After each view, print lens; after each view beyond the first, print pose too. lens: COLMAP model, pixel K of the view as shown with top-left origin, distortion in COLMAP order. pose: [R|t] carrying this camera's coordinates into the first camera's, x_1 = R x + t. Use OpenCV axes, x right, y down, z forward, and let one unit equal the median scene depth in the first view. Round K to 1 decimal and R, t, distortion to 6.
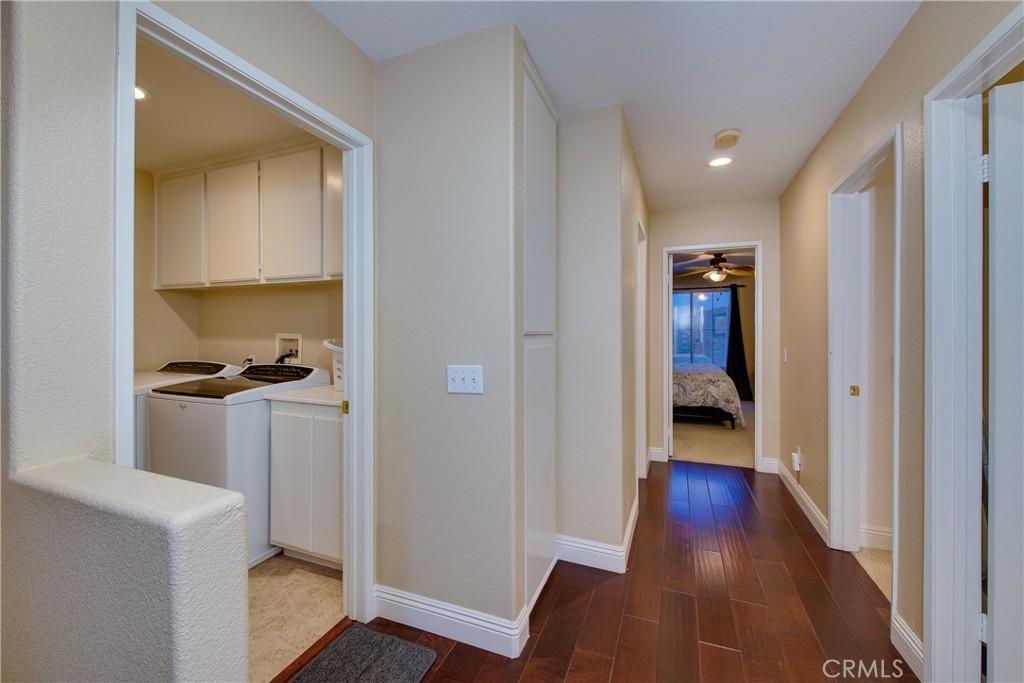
lens RADIAL K [[403.7, 0, 517.5], [0, 403.7, 333.5], [0, 0, 1]] dist [0.000572, -0.000073]
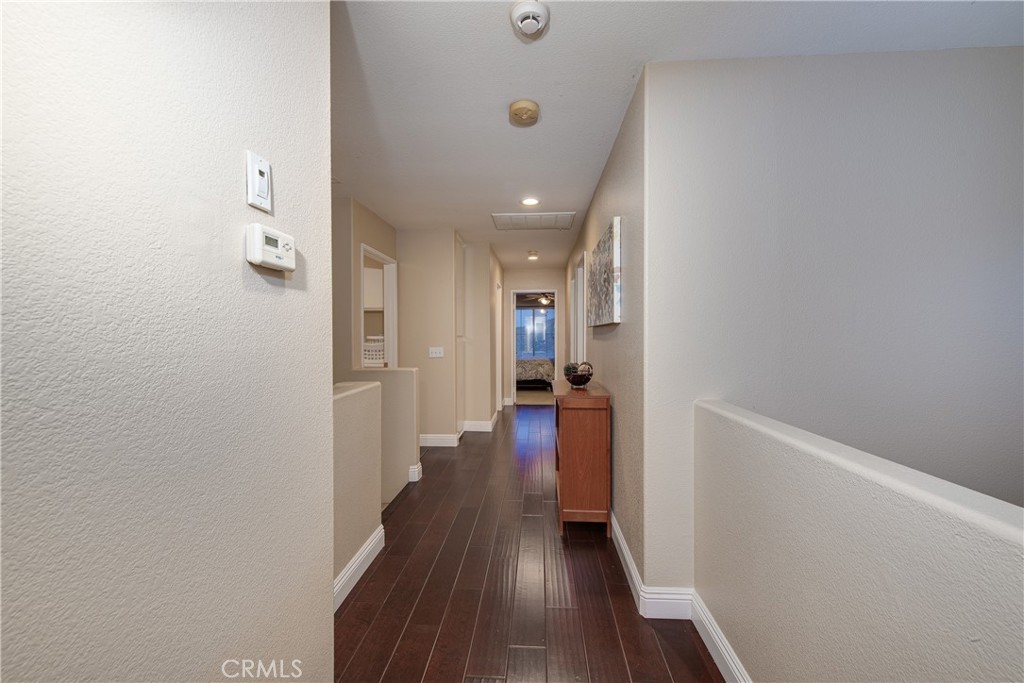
lens RADIAL K [[403.7, 0, 513.2], [0, 403.7, 338.4], [0, 0, 1]] dist [0.000572, -0.000073]
pose [[0.948493, -0.000492, 0.316798, -0.223758], [-0.001630, 0.999978, 0.006433, -0.001069], [-0.316794, -0.006618, 0.948471, -0.791653]]
